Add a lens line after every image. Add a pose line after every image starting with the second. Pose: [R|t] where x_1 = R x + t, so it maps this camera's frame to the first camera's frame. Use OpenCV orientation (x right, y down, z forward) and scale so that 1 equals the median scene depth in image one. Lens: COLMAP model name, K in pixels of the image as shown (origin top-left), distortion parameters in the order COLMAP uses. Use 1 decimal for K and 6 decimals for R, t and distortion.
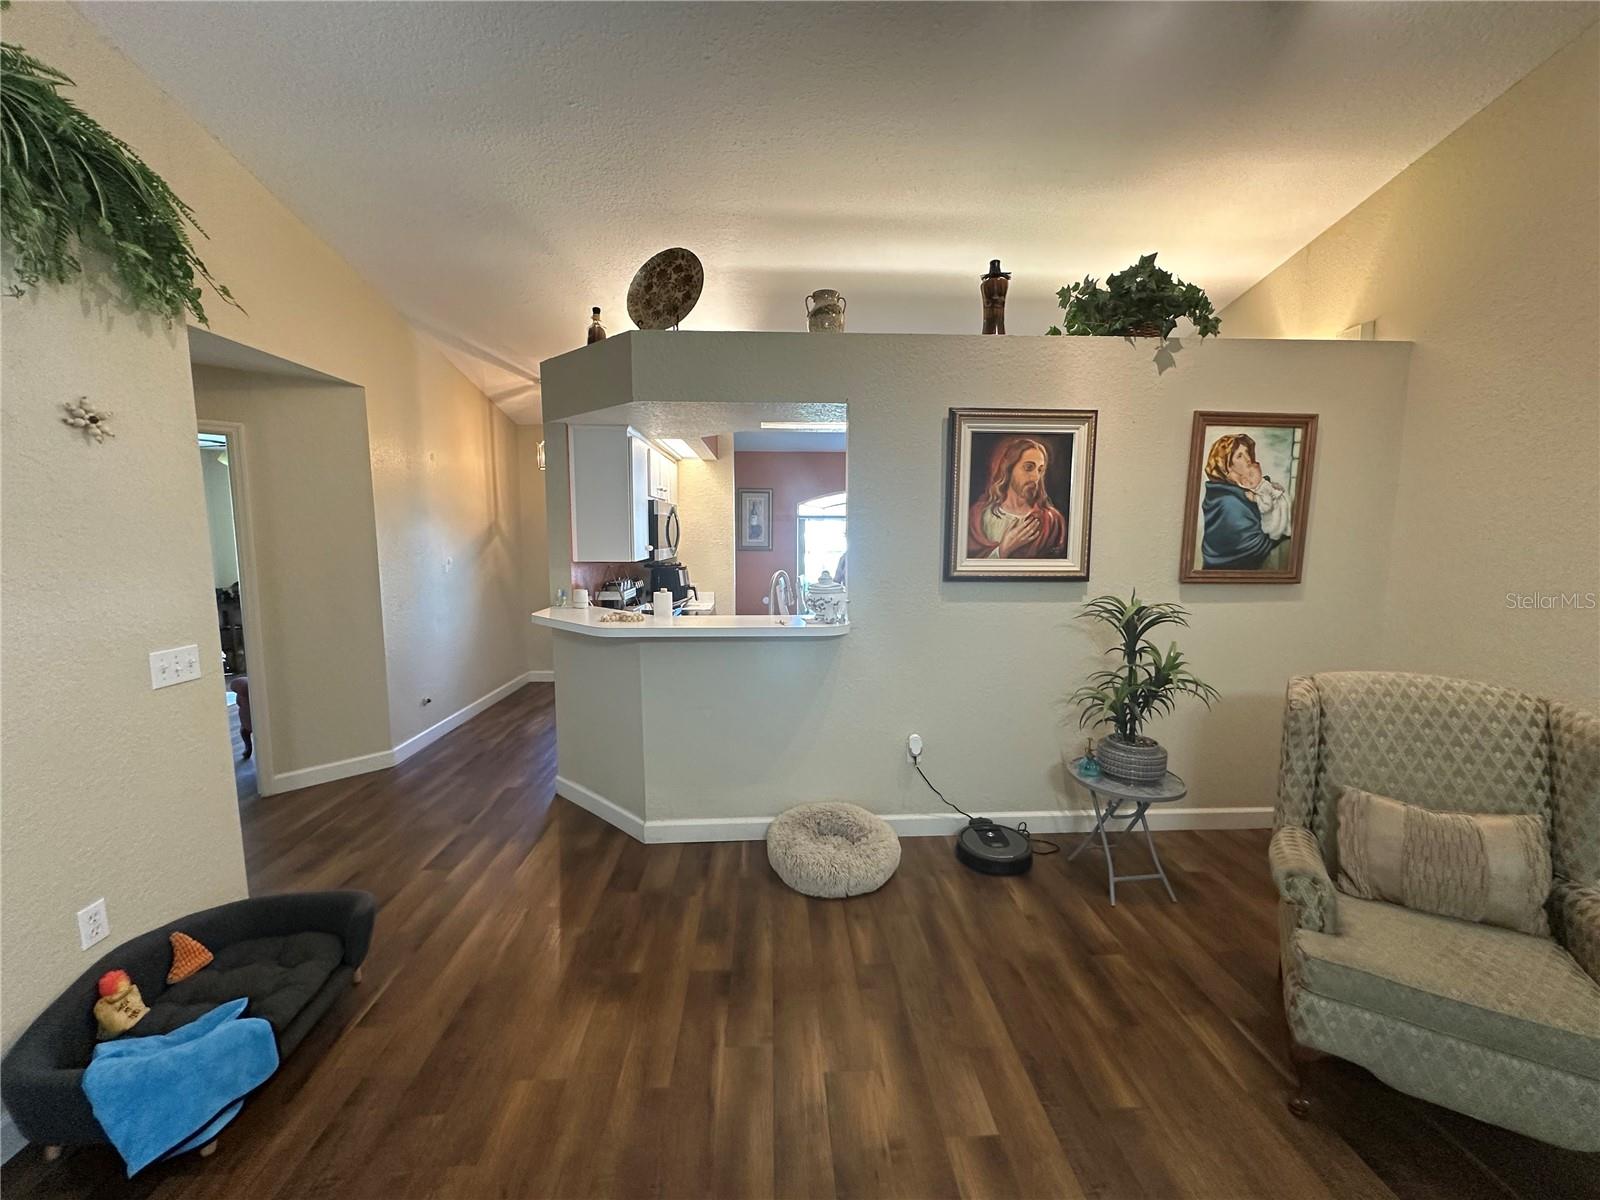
lens RADIAL K [[637.1, 0, 800.0], [0, 637.1, 600.0], [0, 0, 1]] dist [-0.004485, 0.001038]
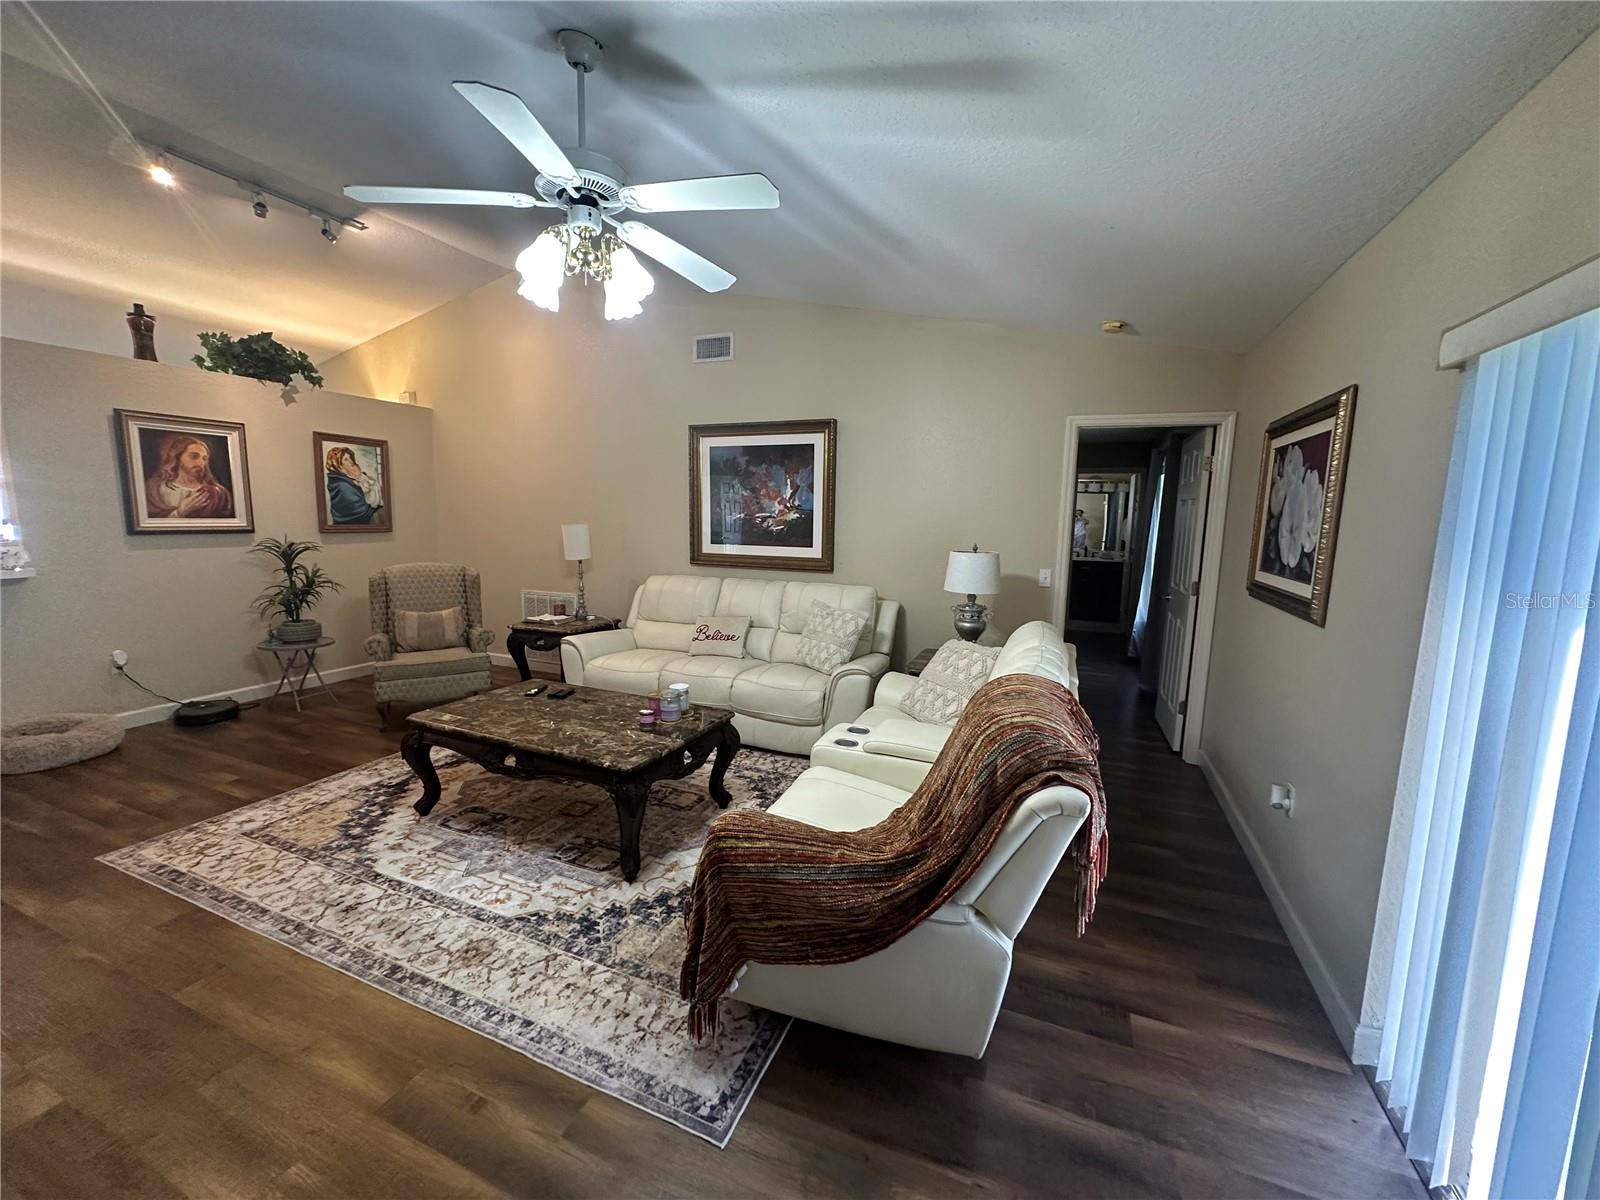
lens RADIAL K [[637.1, 0, 800.0], [0, 637.1, 600.0], [0, 0, 1]] dist [-0.004485, 0.001038]
pose [[0.433567, -0.115862, 0.893642, -0.386922], [0.085965, 0.992495, 0.086972, 0.115788], [-0.897011, 0.039114, 0.440273, -0.898495]]
